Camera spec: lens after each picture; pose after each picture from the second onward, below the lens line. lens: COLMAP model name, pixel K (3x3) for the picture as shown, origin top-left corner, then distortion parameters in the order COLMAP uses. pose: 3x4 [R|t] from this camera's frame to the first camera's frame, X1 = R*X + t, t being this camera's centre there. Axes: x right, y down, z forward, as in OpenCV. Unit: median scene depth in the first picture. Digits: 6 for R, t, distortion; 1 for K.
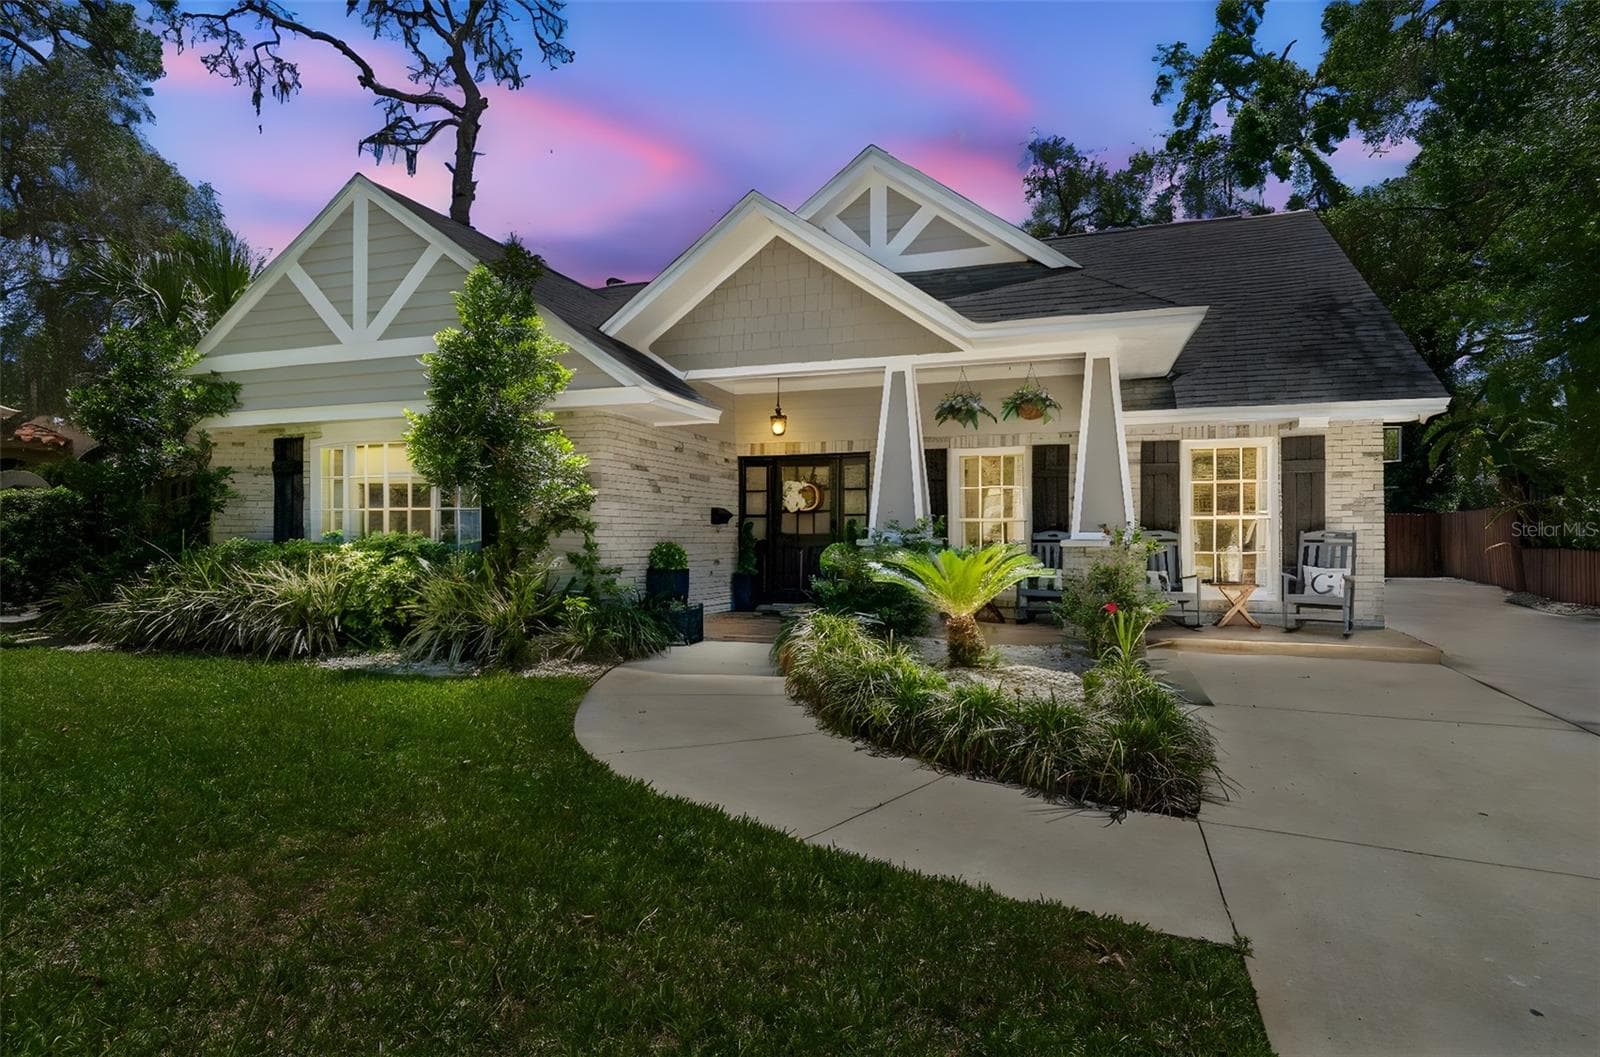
lens RADIAL K [[862.1, 0, 796.8], [0, 862.1, 535.0], [0, 0, 1]] dist [-0.002555, -0.001854]
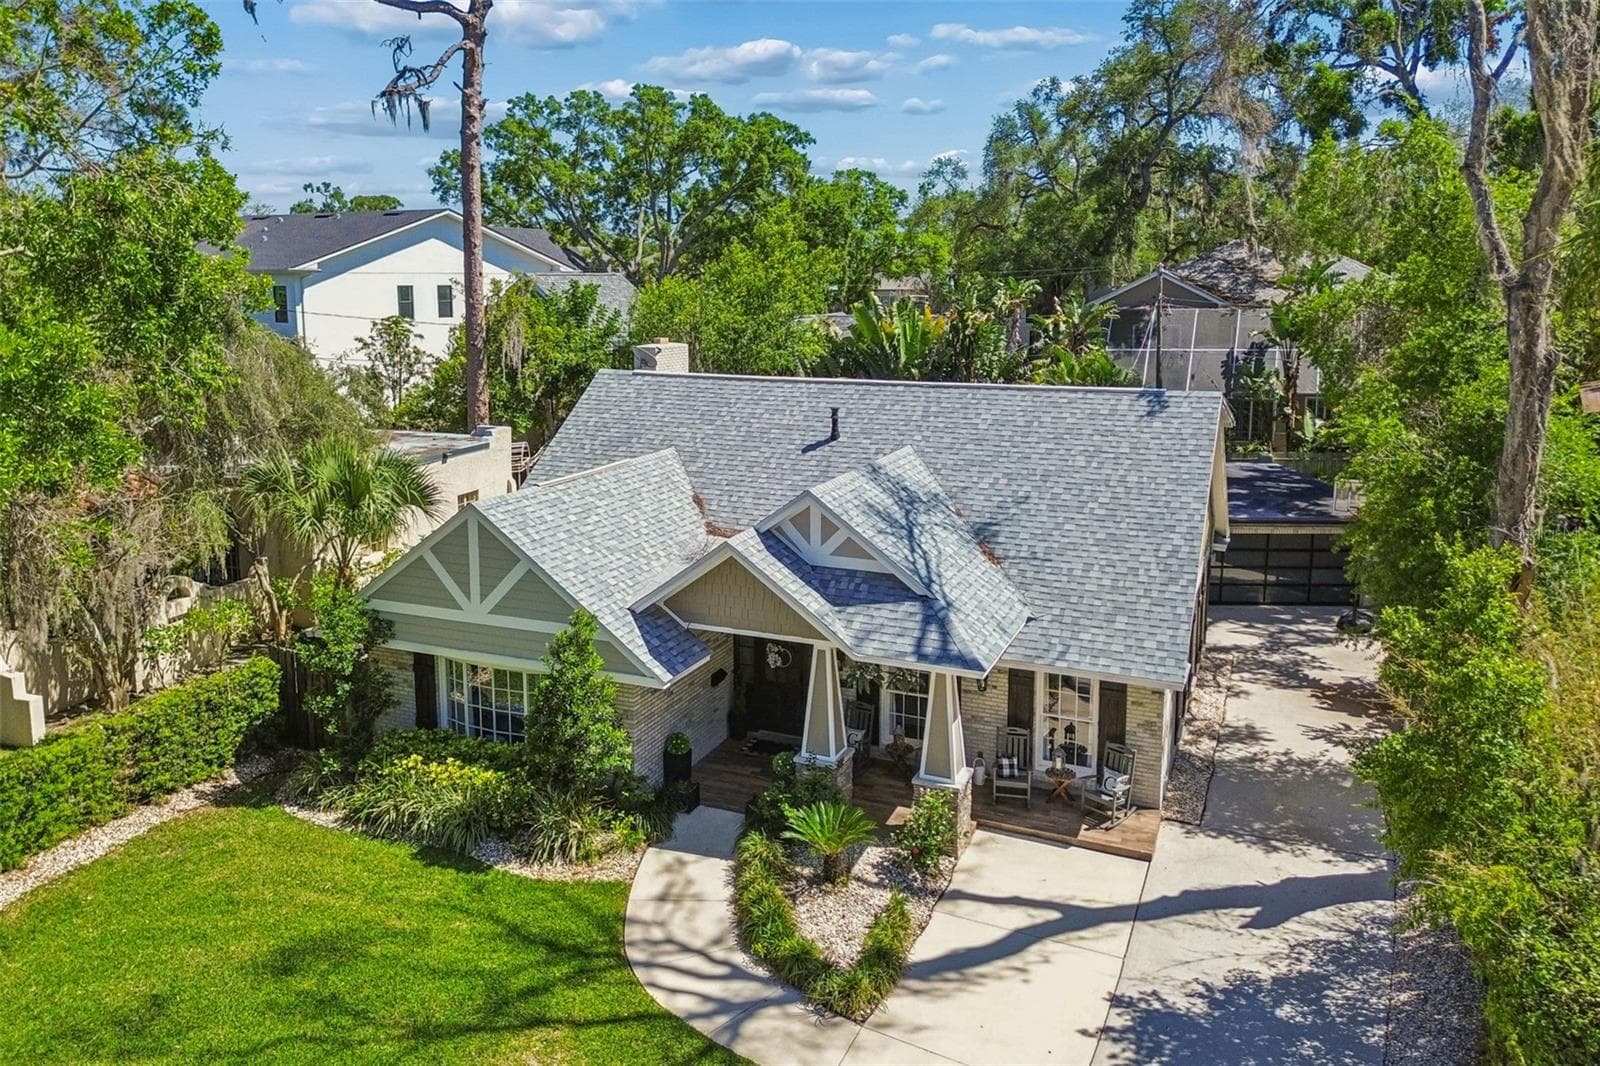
lens RADIAL K [[1193.2, 0, 794.2], [0, 1193.2, 447.9], [0, 0, 1]] dist [0.063007, -0.053107]
pose [[0.996320, 0.012450, -0.084803, 0.221200], [0.001370, 0.986955, 0.160990, -0.802667], [0.085701, -0.160514, 0.983306, -0.943094]]
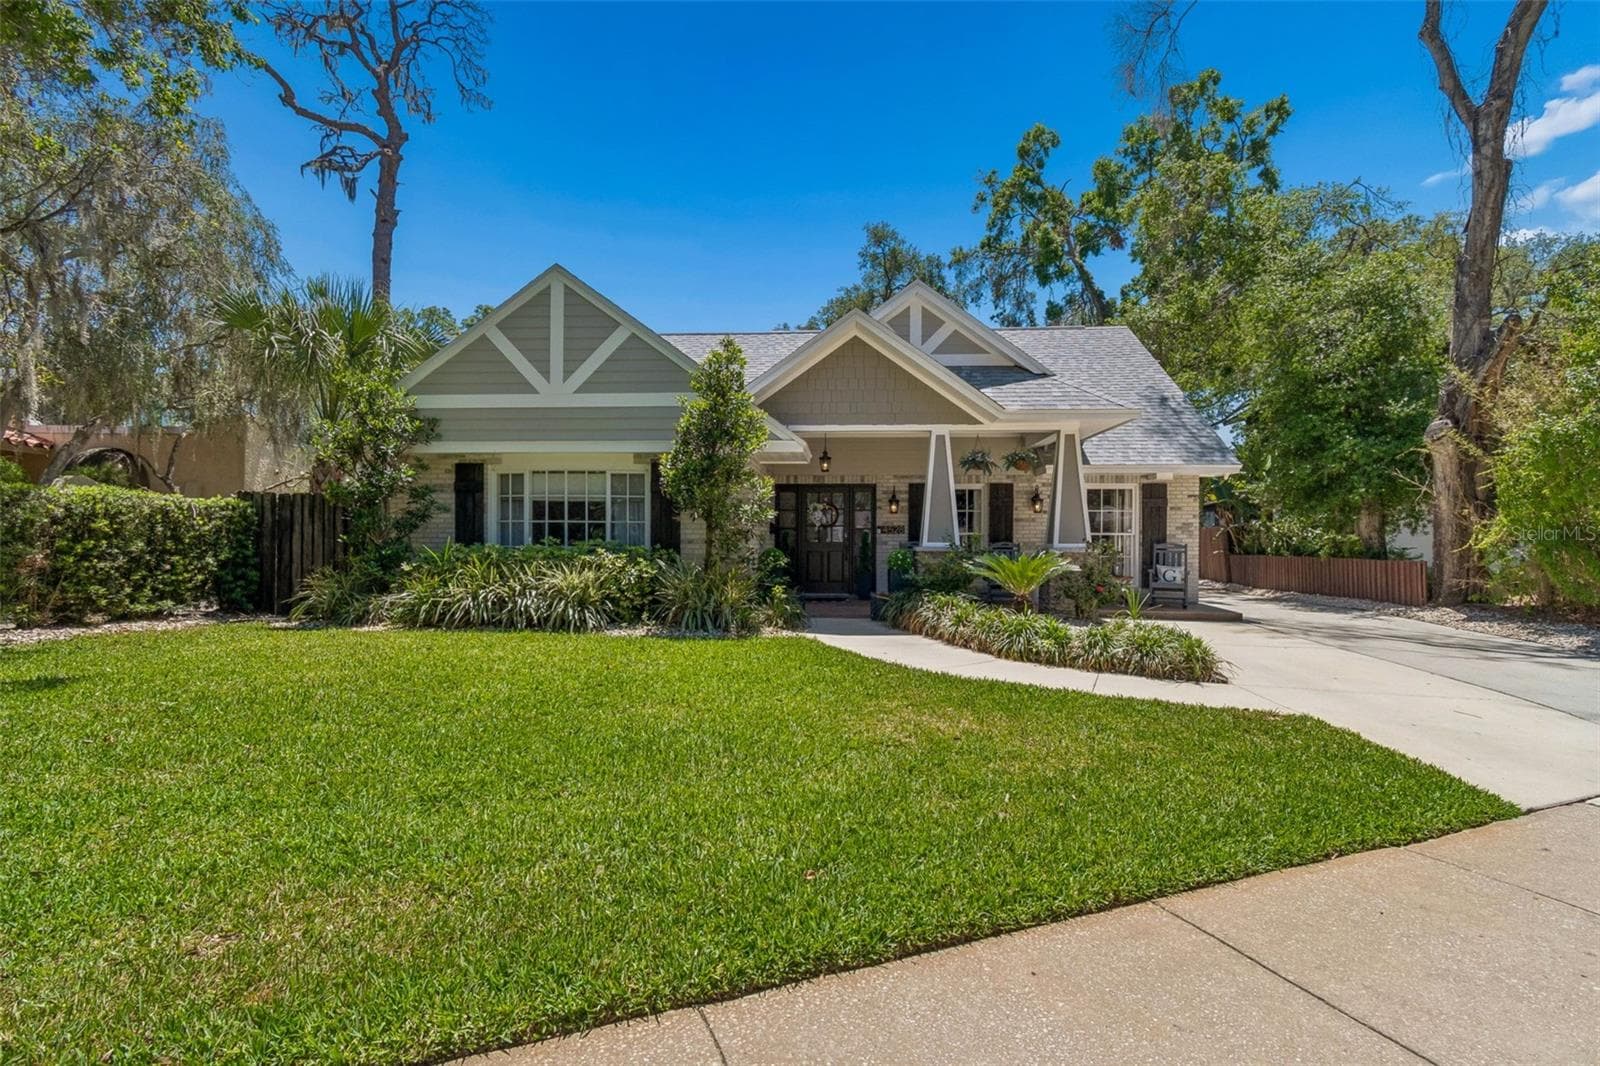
lens RADIAL K [[766.2, 0, 795.8], [0, 766.2, 550.3], [0, 0, 1]] dist [0.002222, -0.004480]
pose [[0.967419, 0.005113, 0.253130, -0.419587], [-0.009427, 0.999830, 0.015833, -0.007258], [-0.253006, -0.017704, 0.967303, -0.214699]]
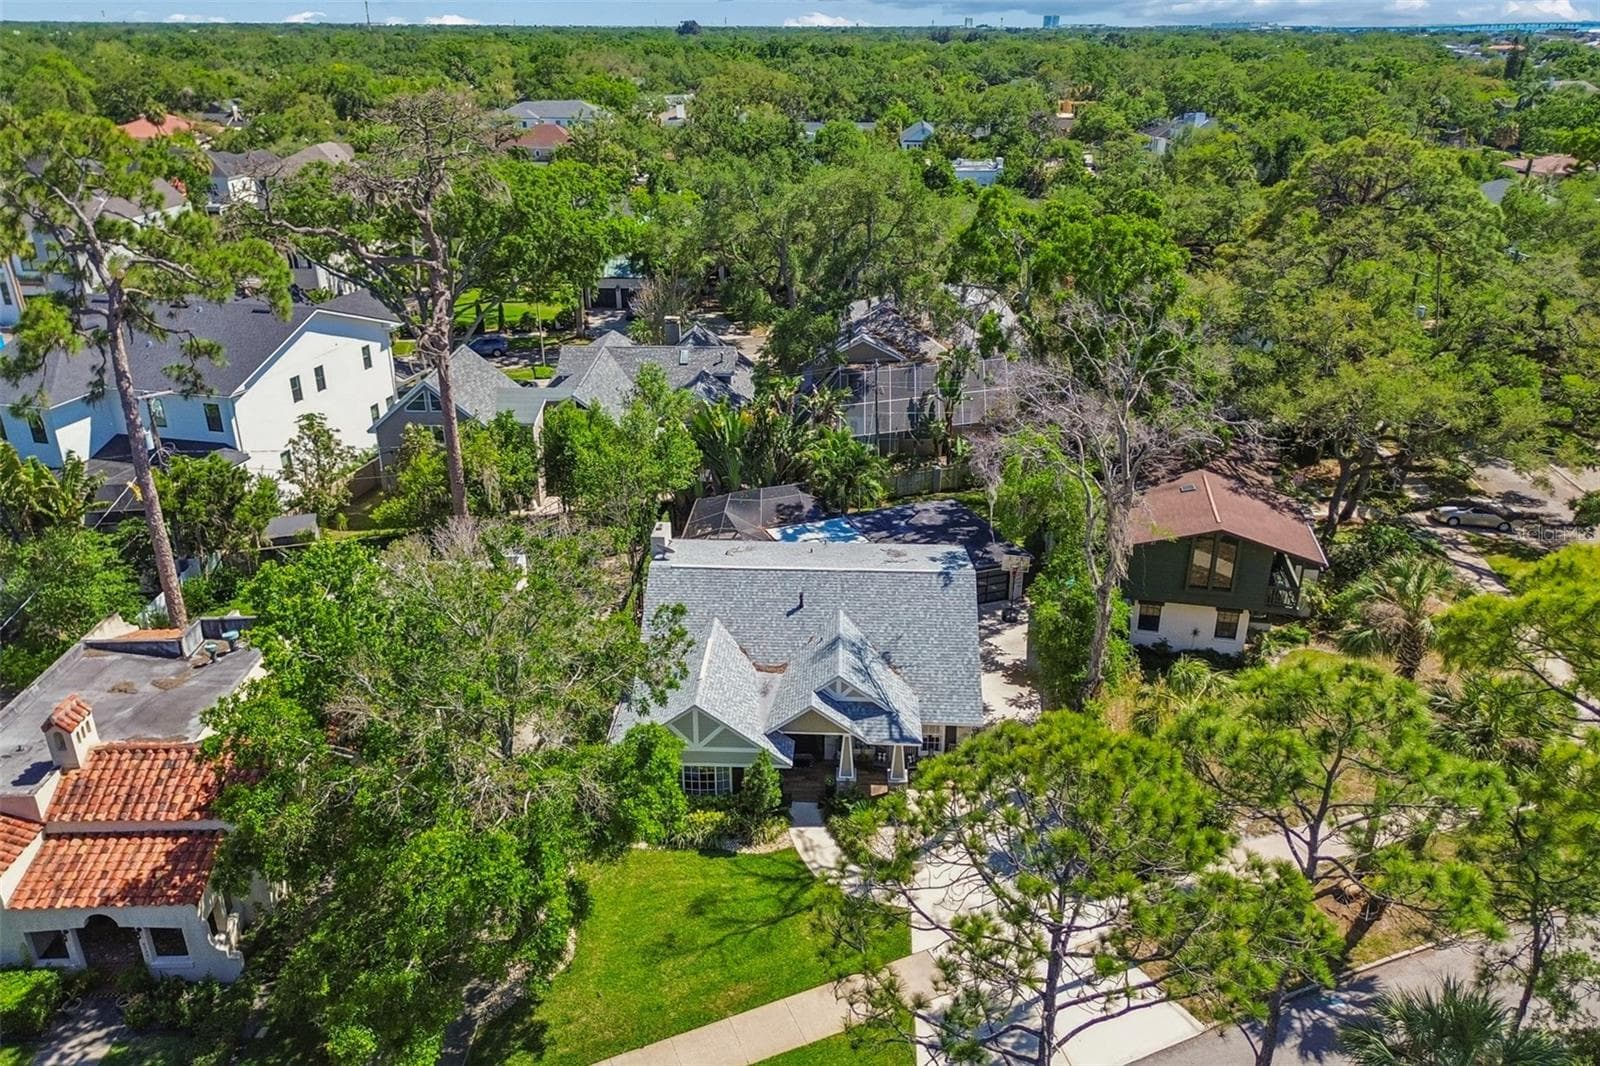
lens RADIAL K [[1181.1, 0, 800.8], [0, 1181.1, 503.7], [0, 0, 1]] dist [0.101874, -0.100411]
pose [[0.961154, -0.107709, 0.254128, -1.132208], [-0.003527, 0.915847, 0.401511, -2.837211], [-0.275989, -0.386810, 0.879891, -2.739189]]
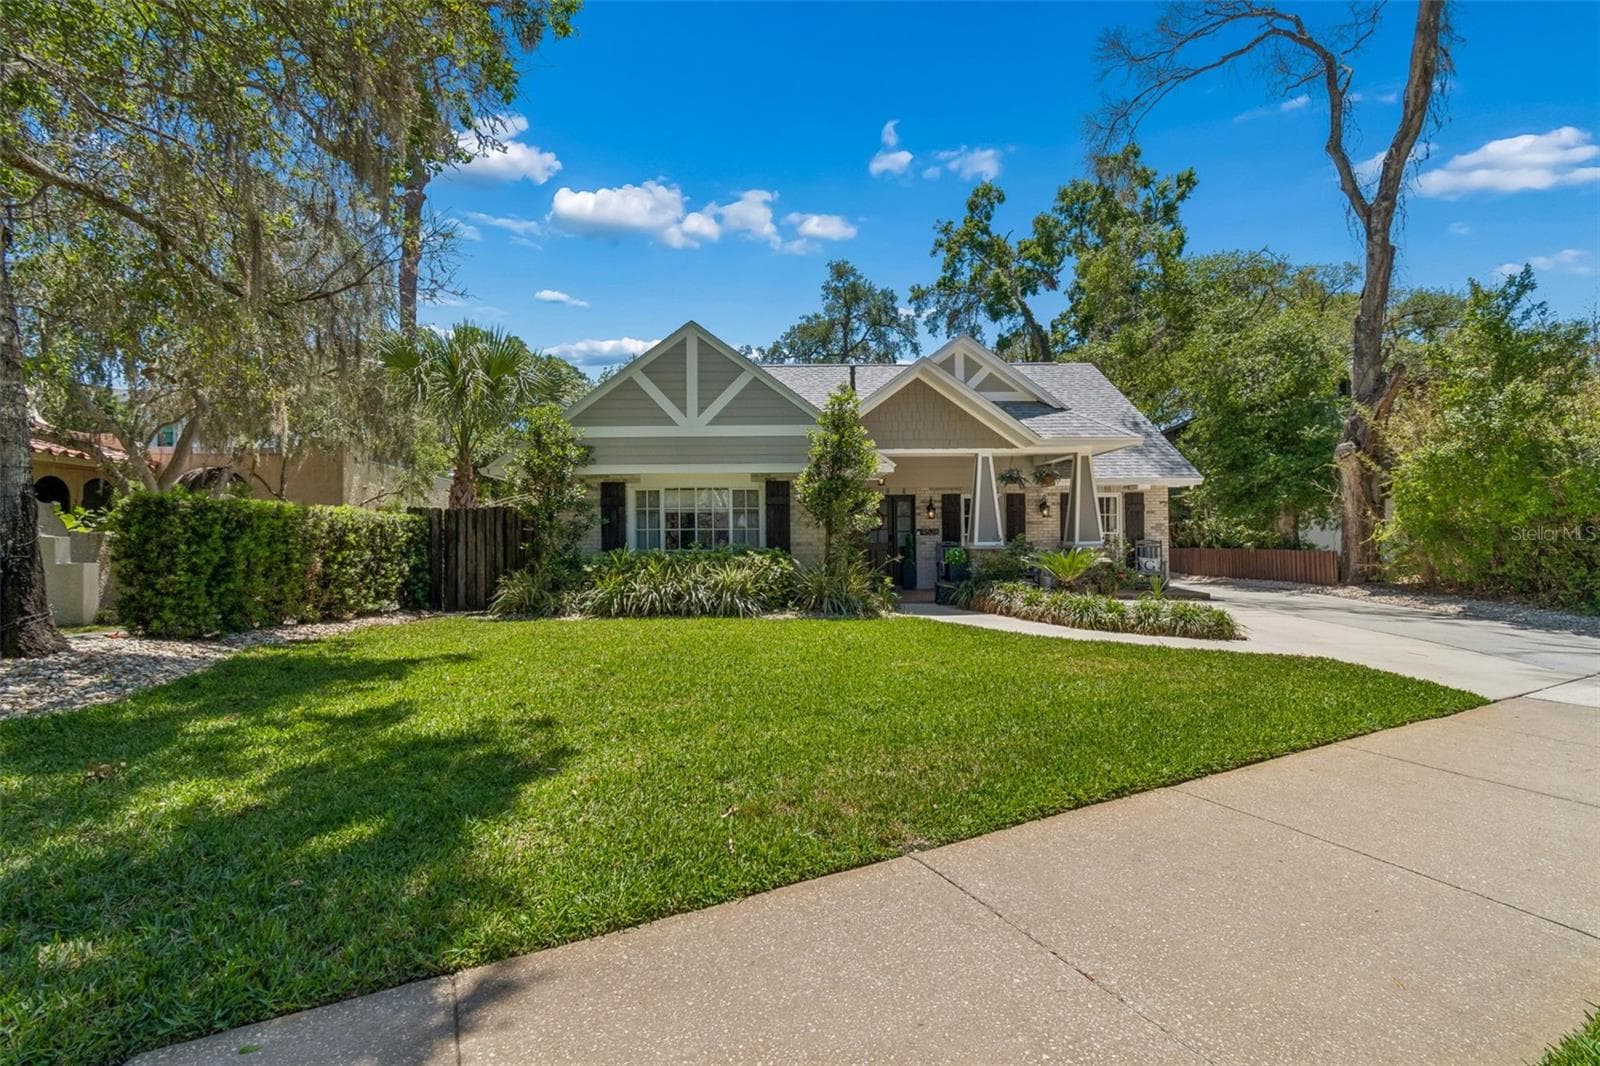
lens RADIAL K [[711.1, 0, 791.7], [0, 711.1, 543.8], [0, 0, 1]] dist [-0.001747, -0.000106]
pose [[0.940982, -0.006858, 0.338387, -0.734507], [0.004925, 0.999966, 0.006570, -0.010240], [-0.338421, -0.004516, 0.940984, -0.299729]]
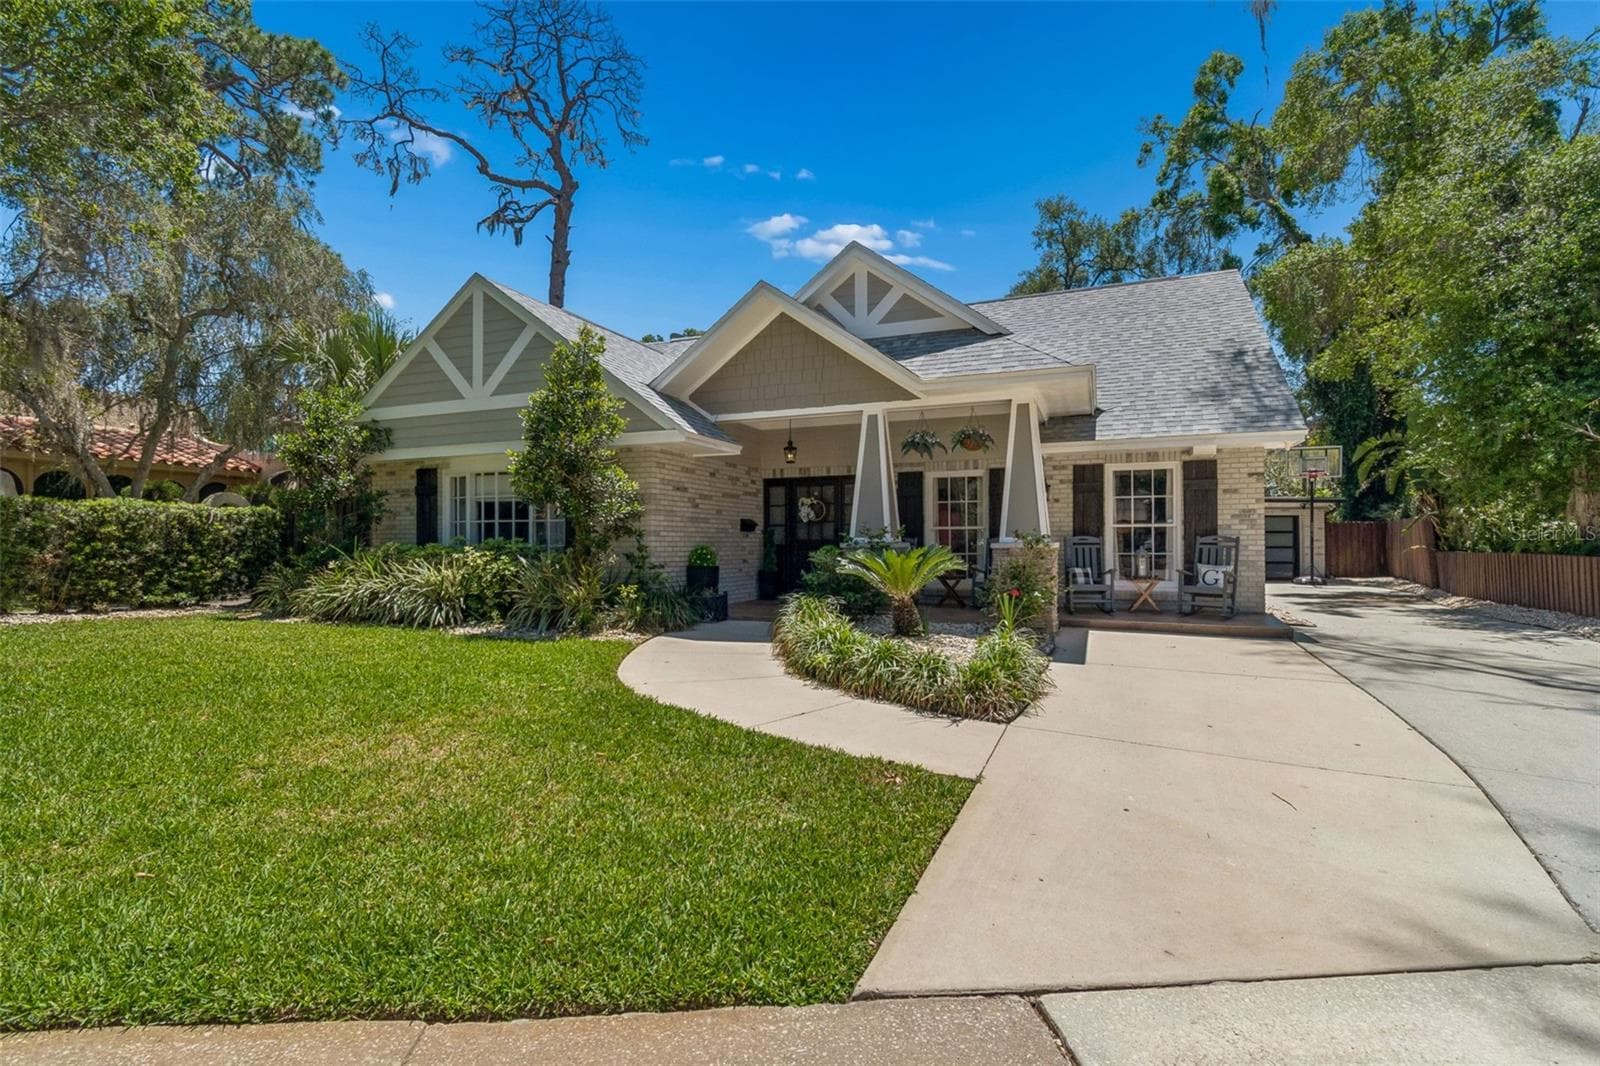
lens RADIAL K [[755.5, 0, 797.7], [0, 755.5, 541.7], [0, 0, 1]] dist [-0.001596, -0.001995]
pose [[0.997566, -0.001182, -0.069722, 0.075246], [0.001354, 0.999996, 0.002412, 0.000349], [0.069719, -0.002501, 0.997564, -0.145872]]
